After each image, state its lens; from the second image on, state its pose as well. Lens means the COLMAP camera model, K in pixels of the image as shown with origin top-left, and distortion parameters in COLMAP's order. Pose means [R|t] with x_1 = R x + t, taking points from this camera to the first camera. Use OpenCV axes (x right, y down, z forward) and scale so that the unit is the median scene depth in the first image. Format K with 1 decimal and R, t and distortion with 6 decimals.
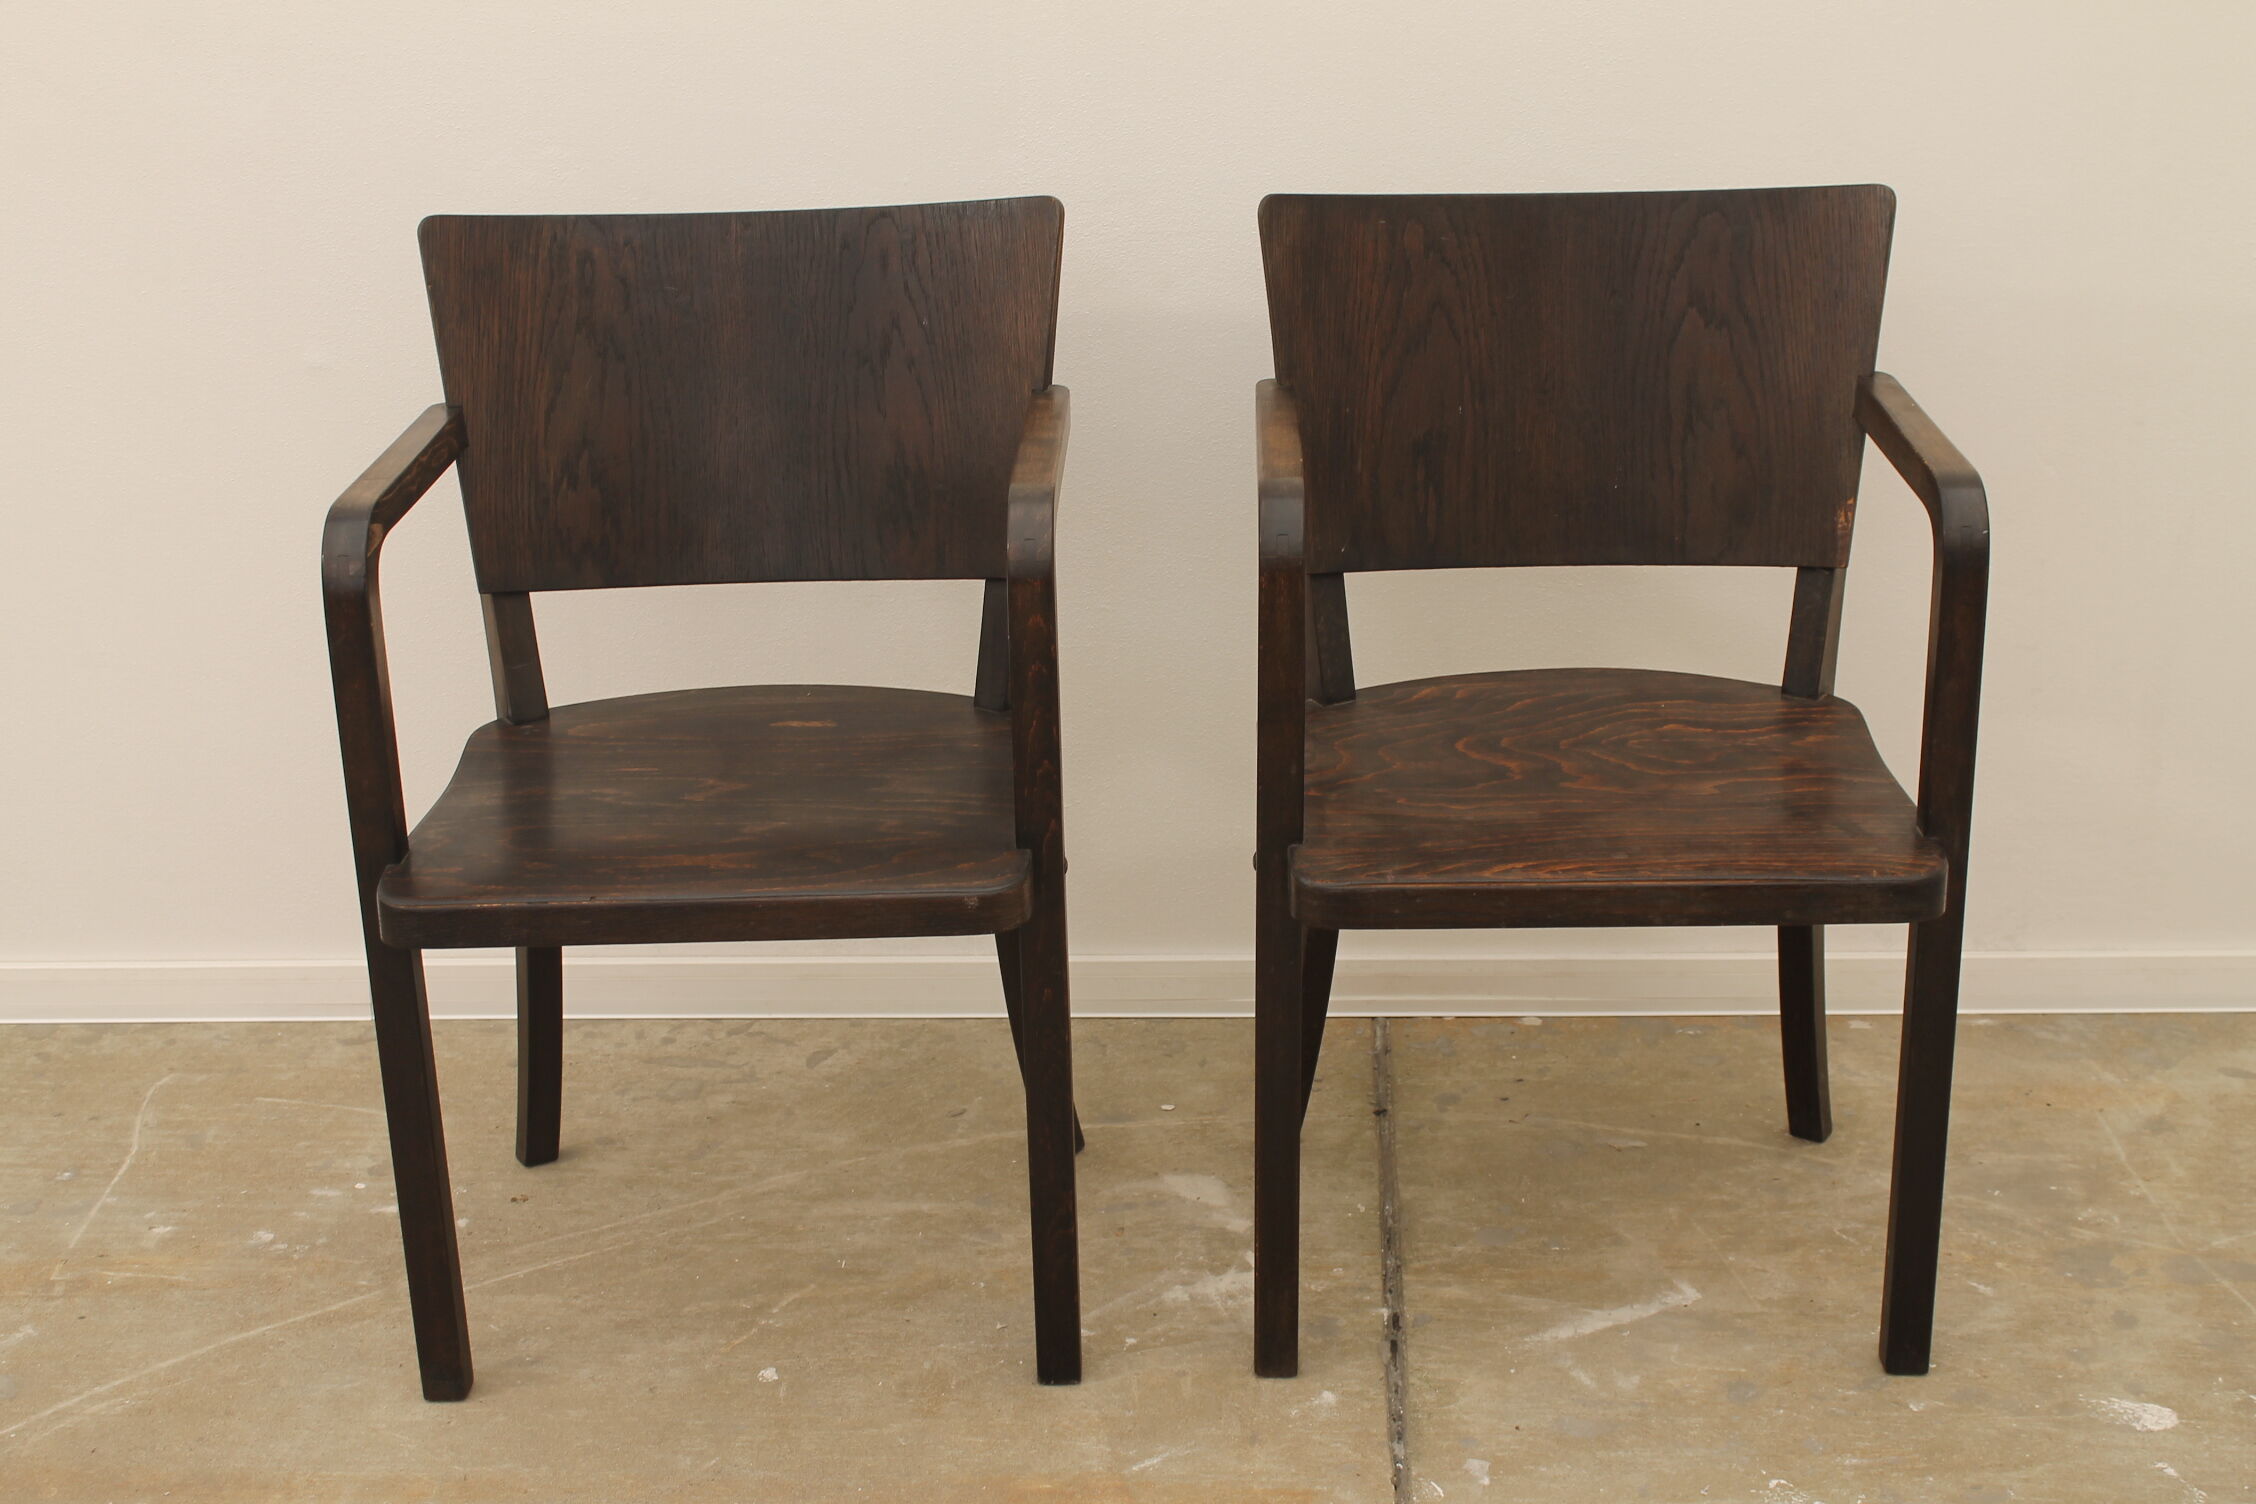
lens RADIAL K [[3149.2, 0, 1163.3], [0, 3149.2, 740.6], [0, 0, 1]] dist [-0.073568, 0.154253]
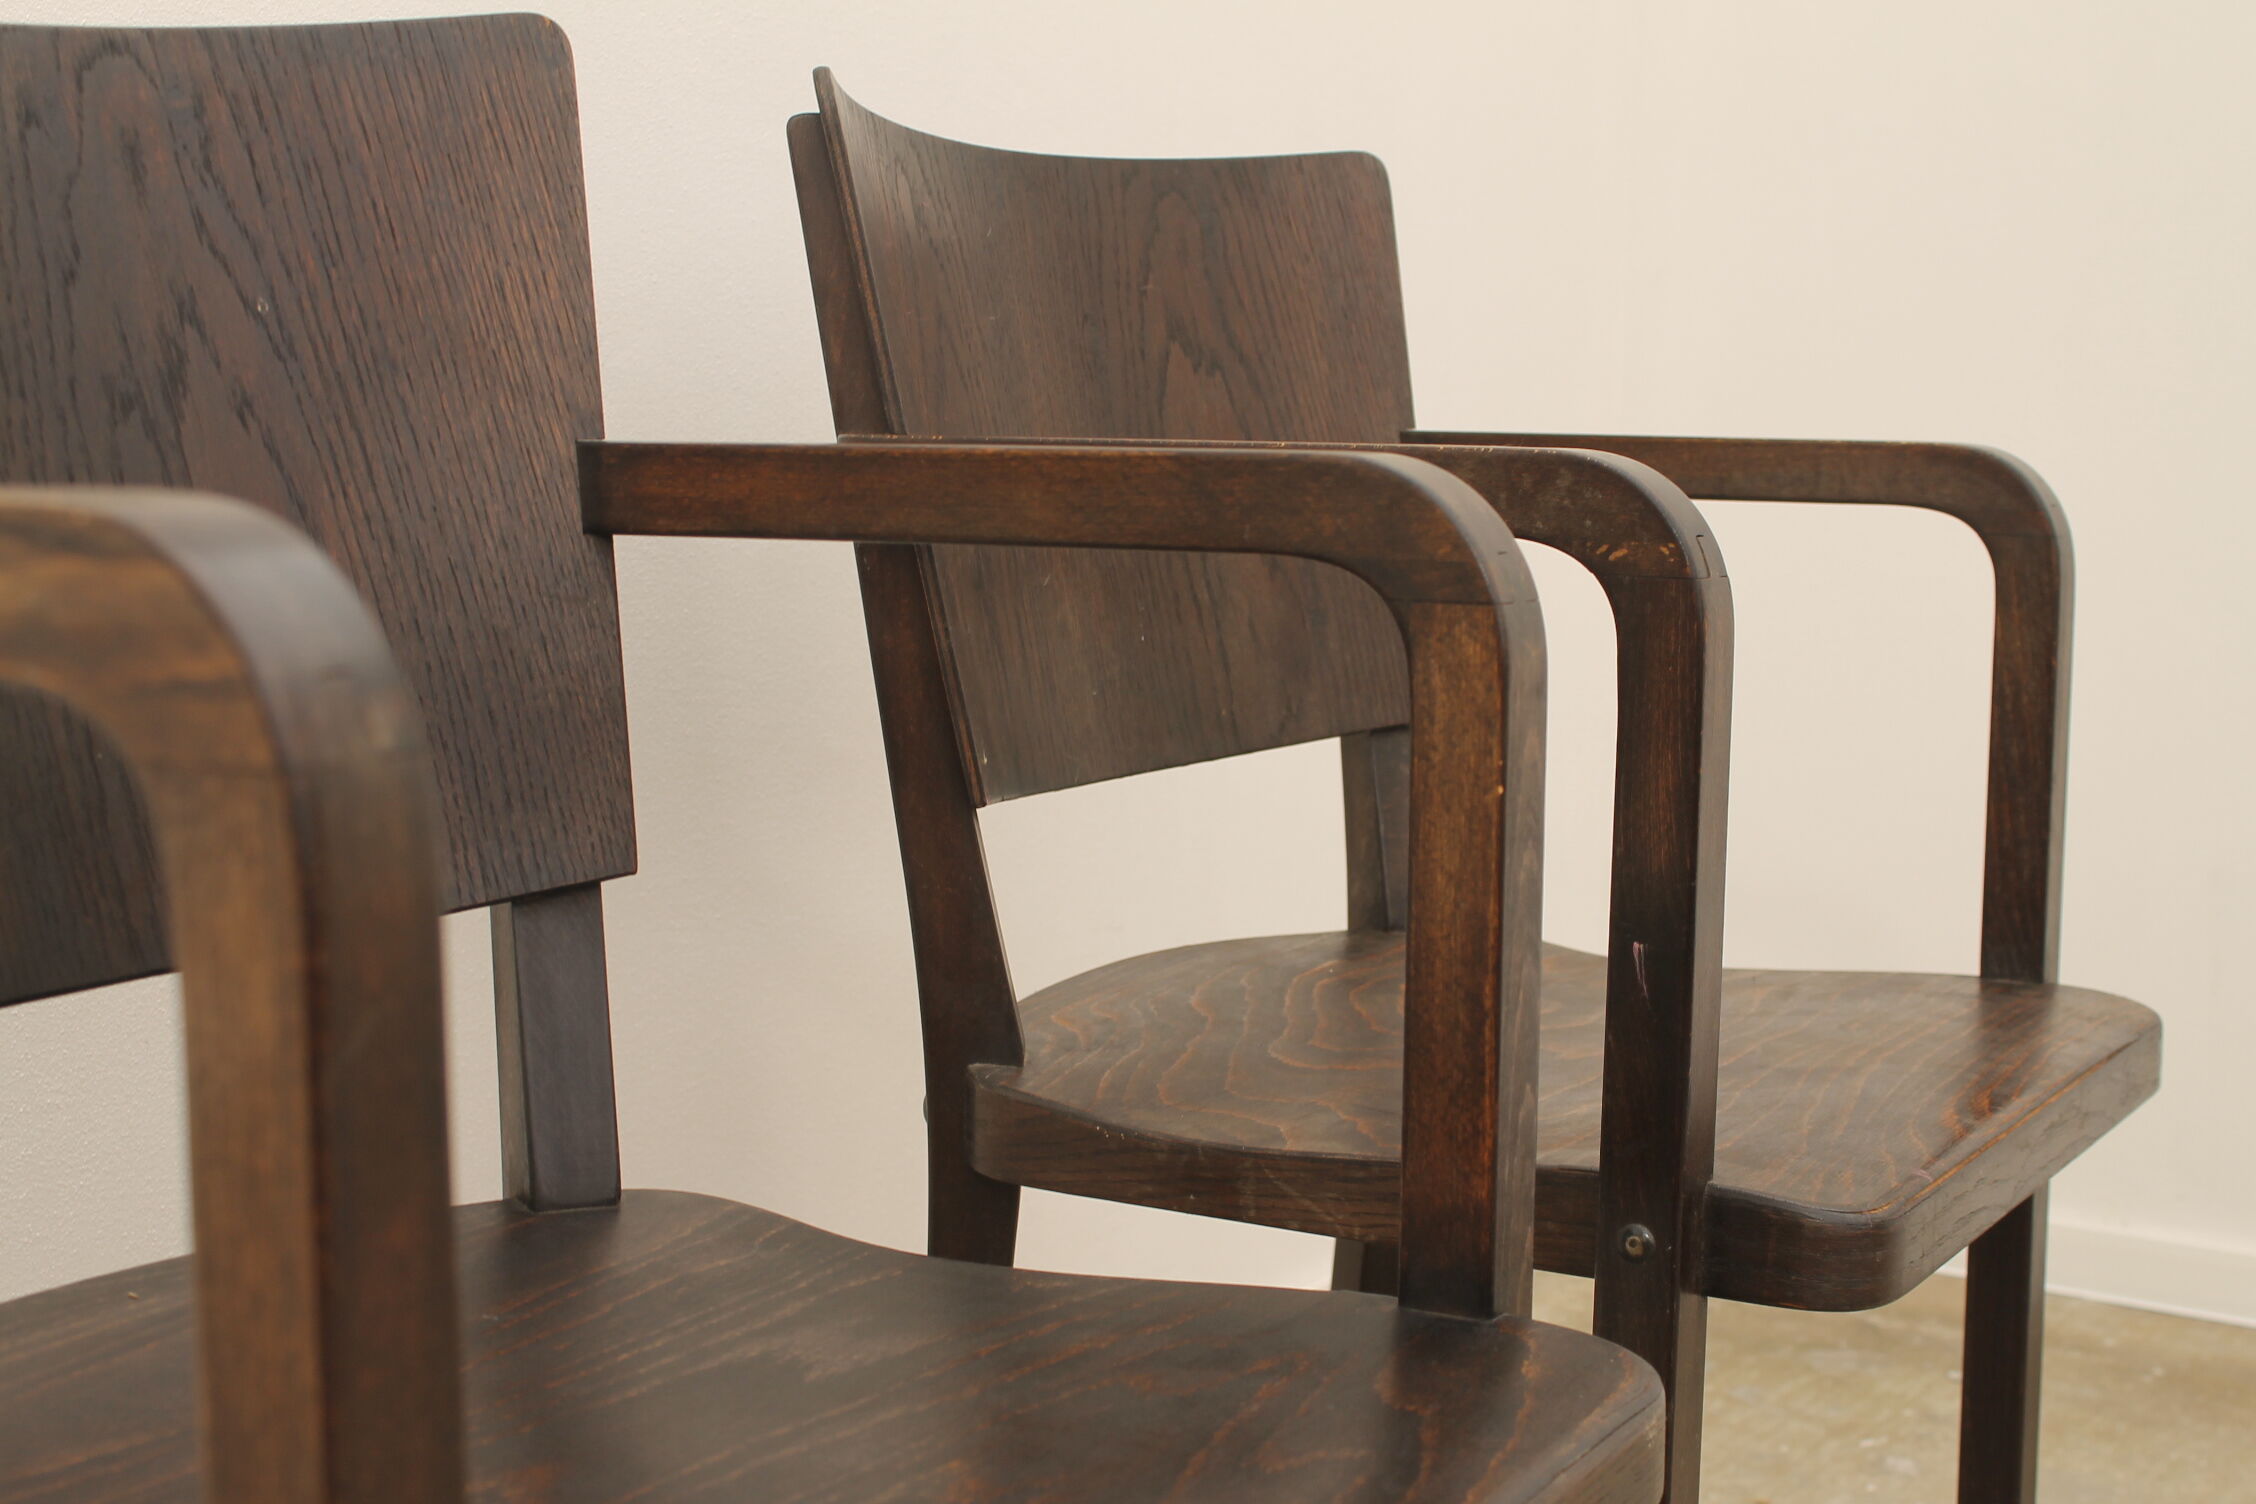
lens RADIAL K [[3149.2, 0, 1163.3], [0, 3149.2, 740.6], [0, 0, 1]] dist [-0.073568, 0.154253]
pose [[0.489004, -0.070810, 0.869403, -0.374727], [0.270266, 0.959951, -0.073829, -0.017812], [-0.829356, 0.271073, 0.488558, 0.720728]]
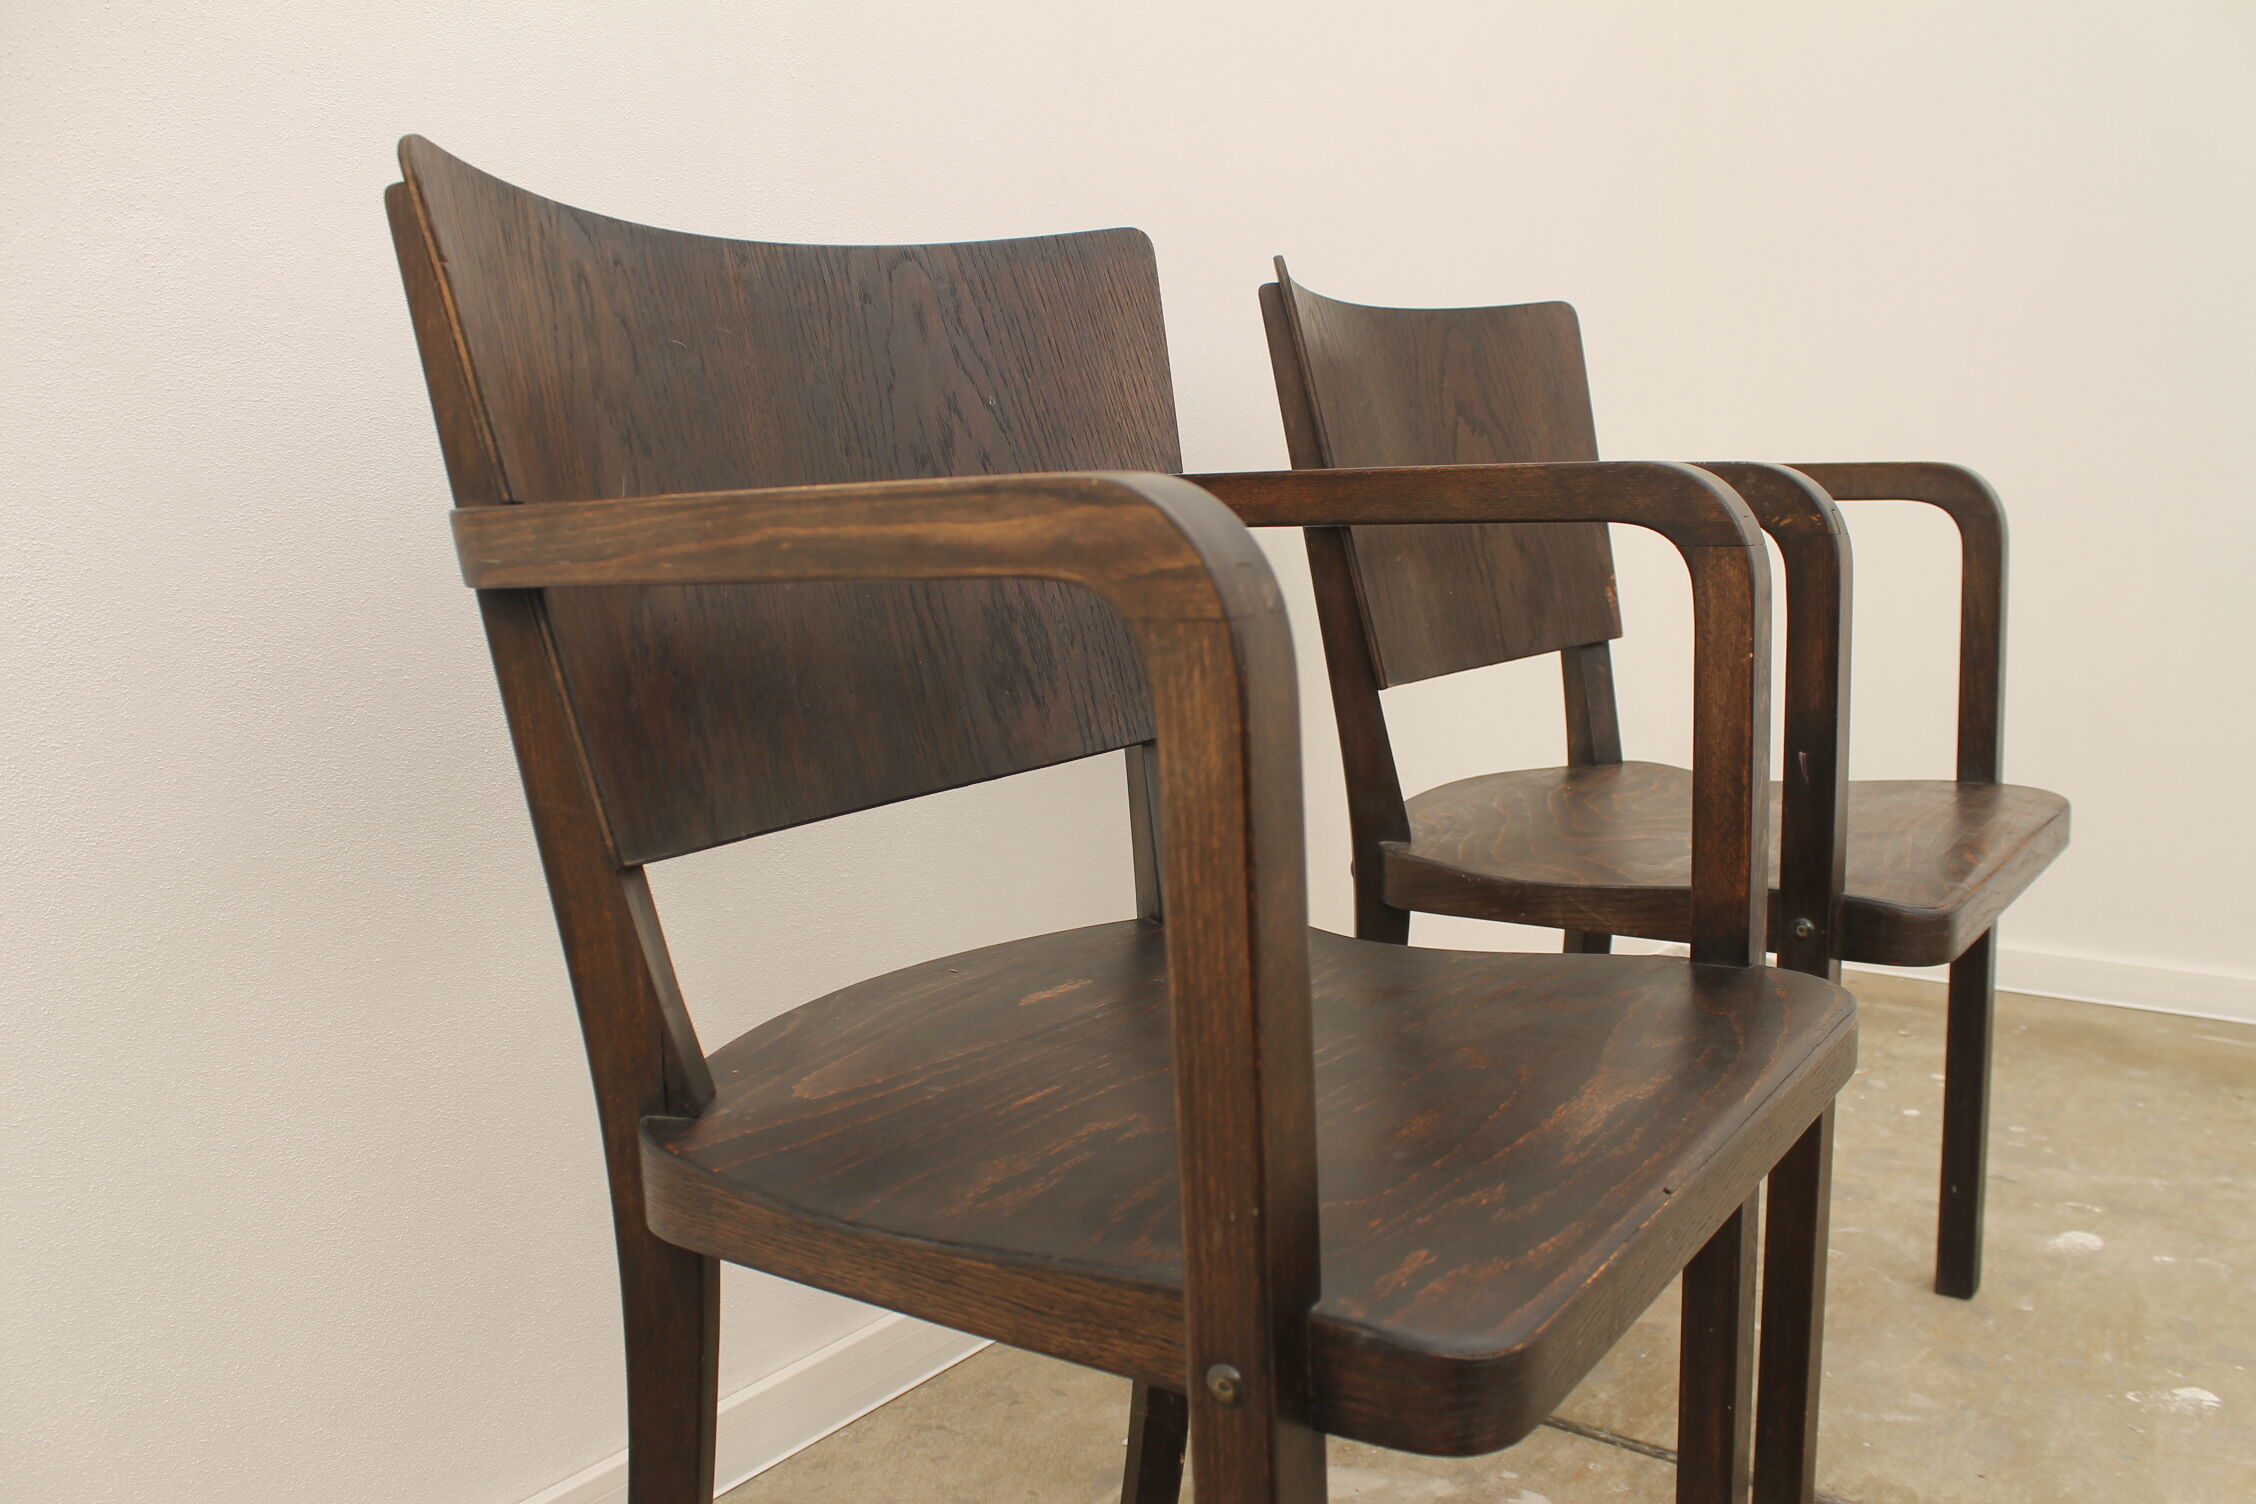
lens RADIAL K [[1904.3, 0, 1150.3], [0, 1904.3, 747.8], [0, 0, 1]] dist [-0.173985, 0.133299]
pose [[0.565603, -0.110968, 0.817178, -0.408408], [0.289928, 0.954406, -0.071068, -0.019383], [-0.772033, 0.277119, 0.571987, 0.753261]]
